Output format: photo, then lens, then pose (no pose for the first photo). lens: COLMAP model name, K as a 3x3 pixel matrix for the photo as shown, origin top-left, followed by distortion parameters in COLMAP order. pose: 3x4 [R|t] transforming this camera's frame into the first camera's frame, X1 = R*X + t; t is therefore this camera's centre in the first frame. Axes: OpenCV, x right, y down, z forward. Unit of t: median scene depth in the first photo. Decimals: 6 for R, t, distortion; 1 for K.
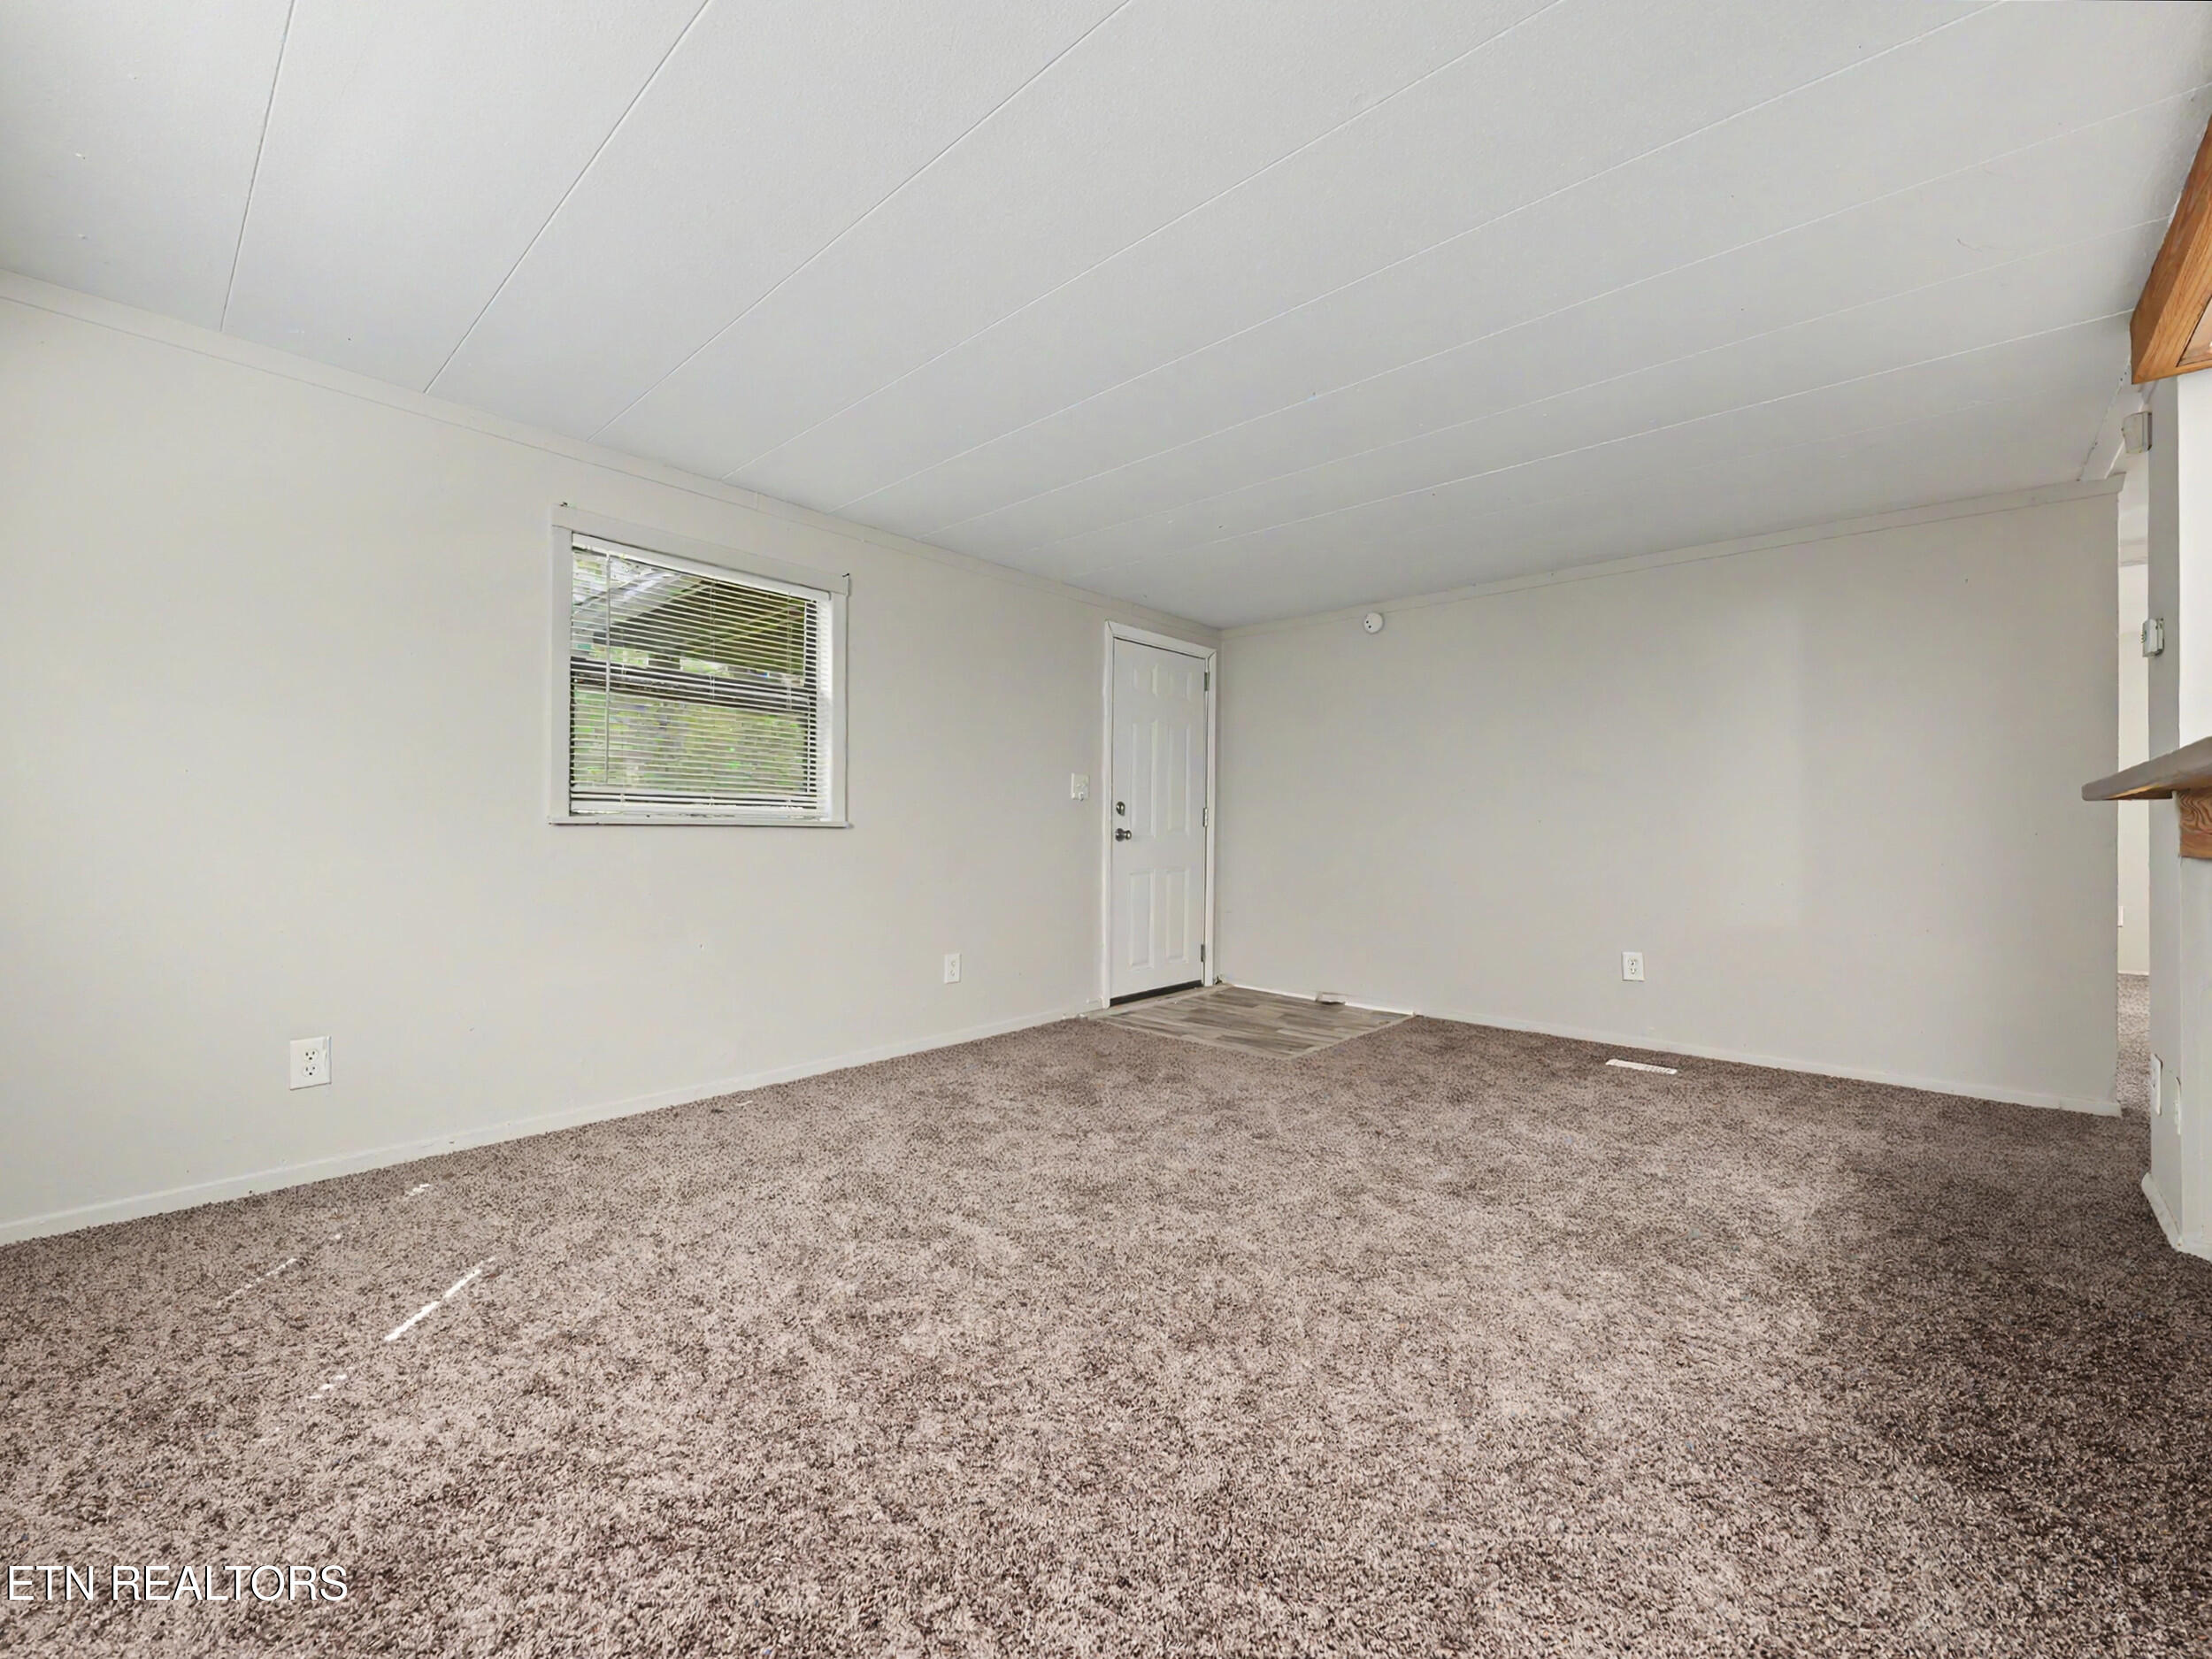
lens RADIAL K [[909.1, 0, 1106.0], [0, 909.1, 829.5], [0, 0, 1]] dist [-0.000363, -0.000076]
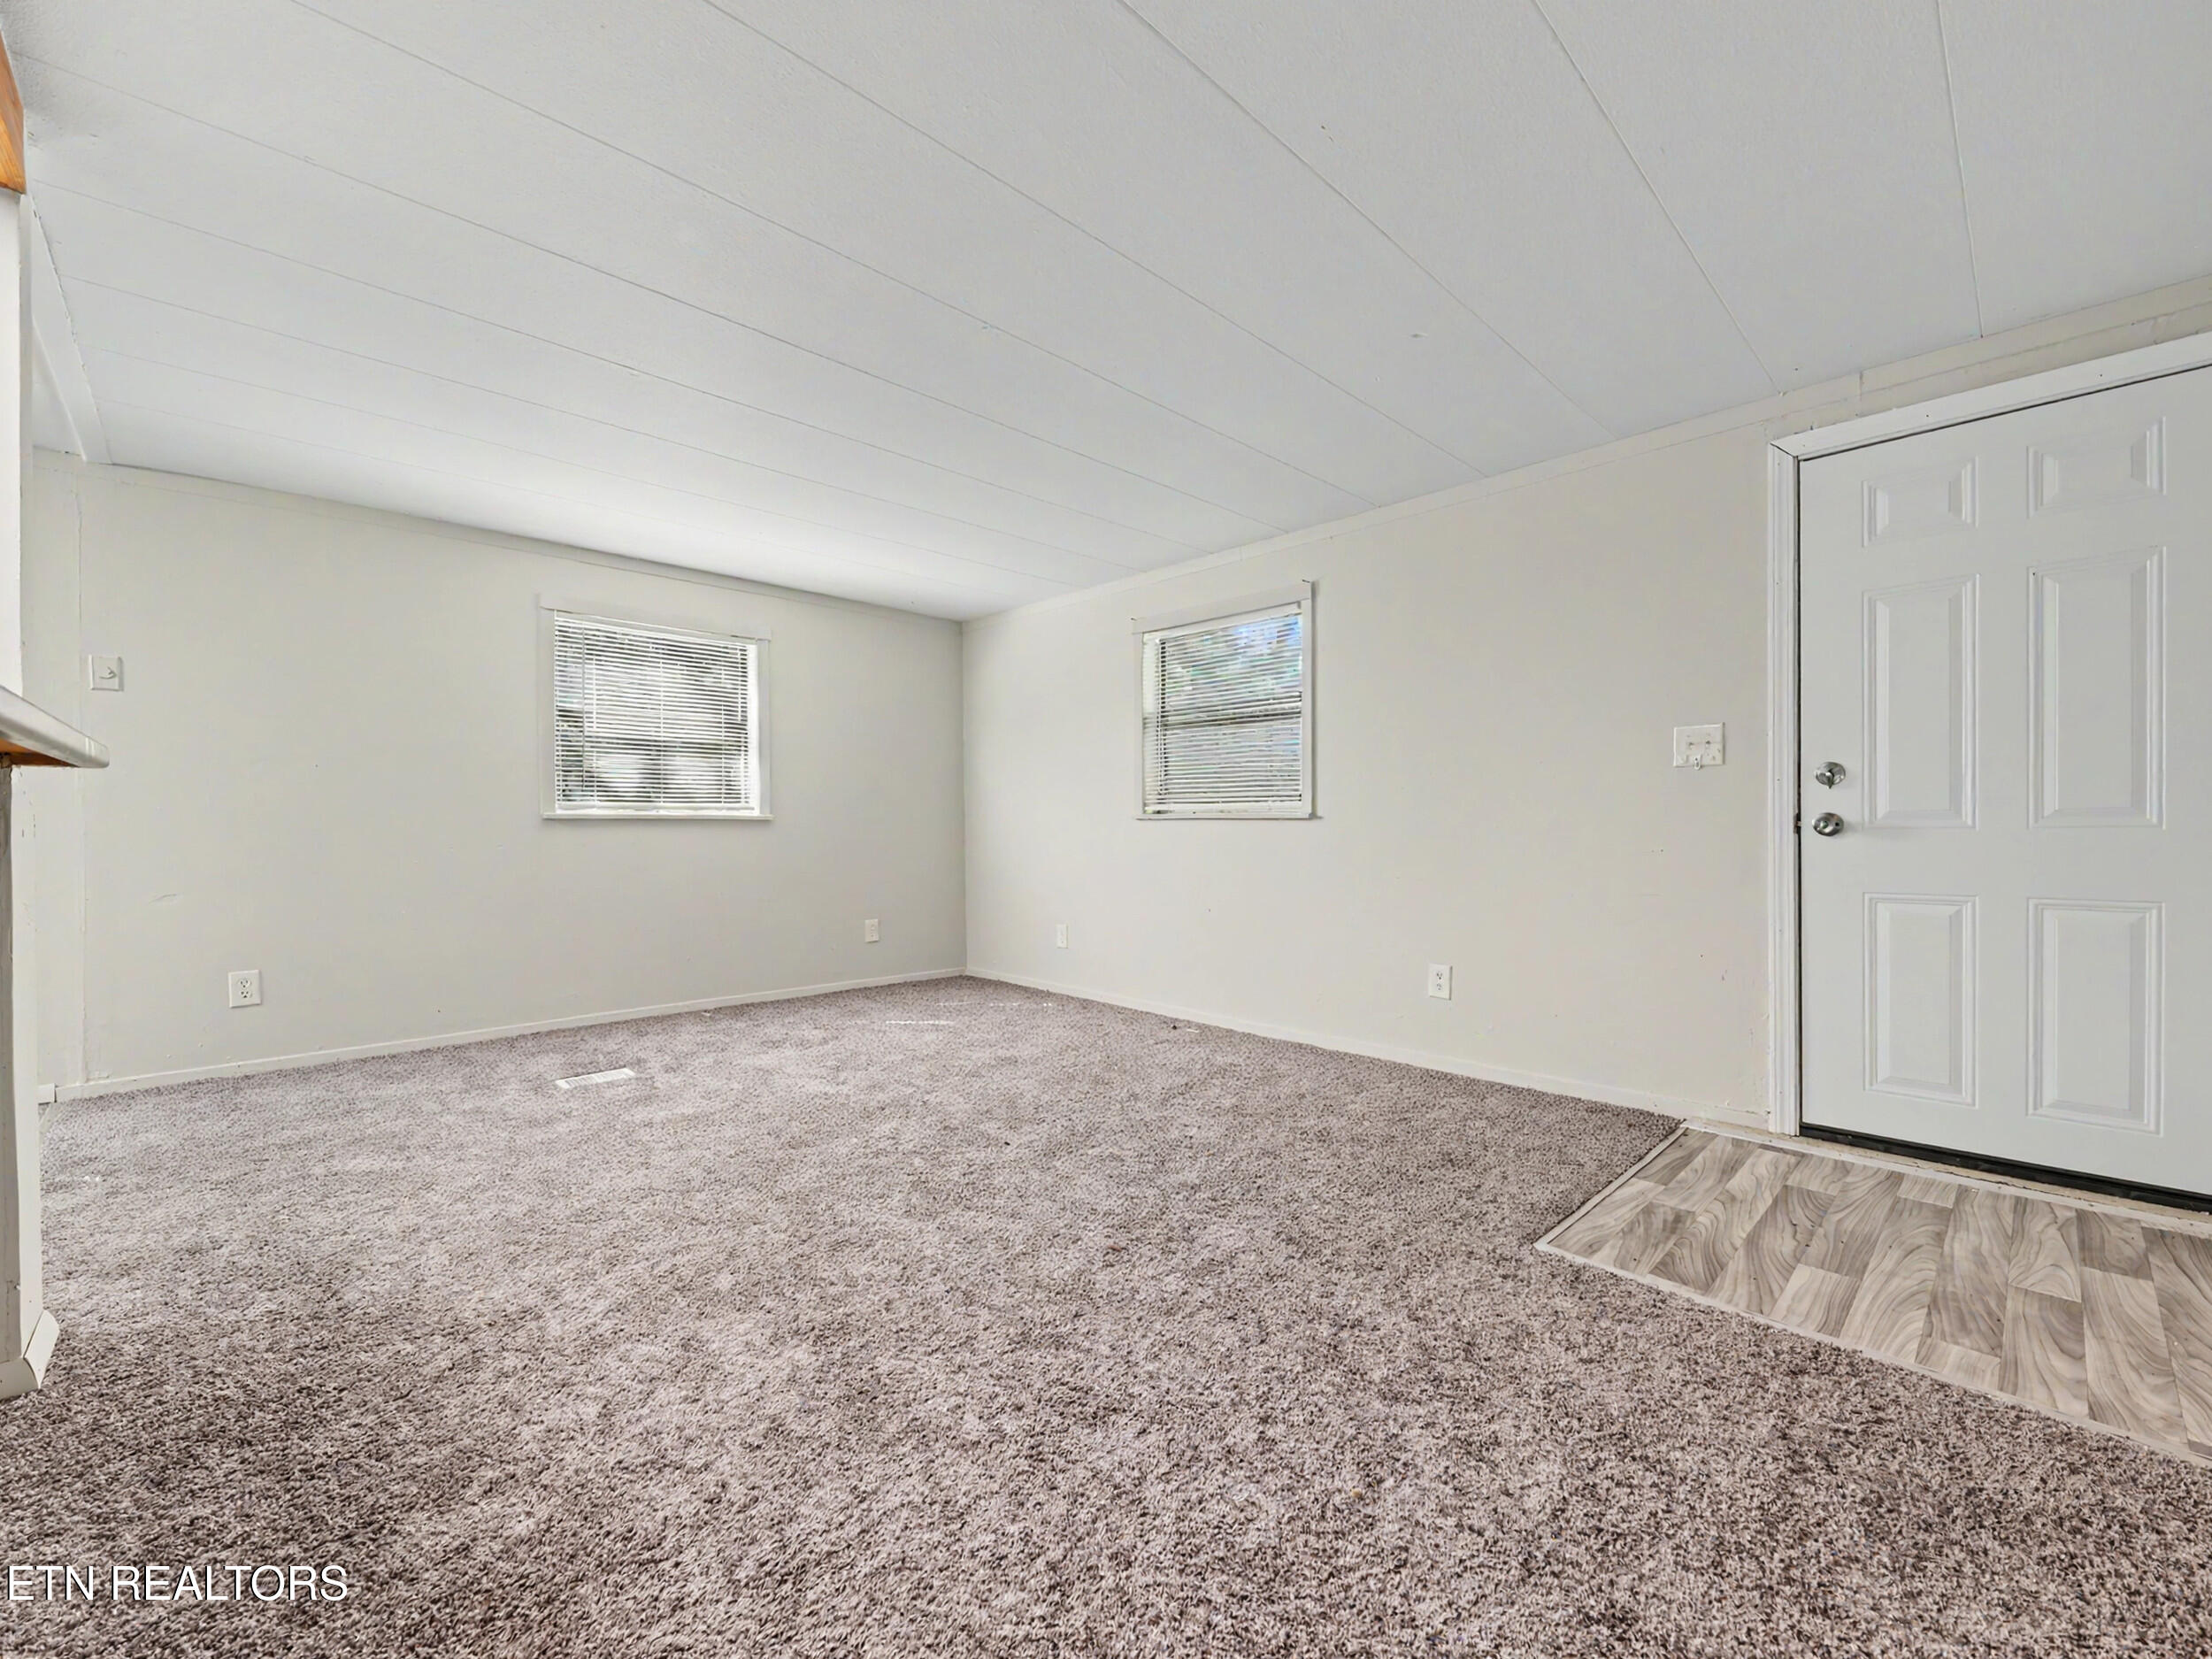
lens RADIAL K [[909.1, 0, 1106.0], [0, 909.1, 829.5], [0, 0, 1]] dist [-0.000363, -0.000076]
pose [[-0.064795, -0.000310, -0.997899, 0.579734], [0.002142, 0.999998, -0.000449, 0.008272], [0.997896, -0.002167, -0.064795, 0.614045]]
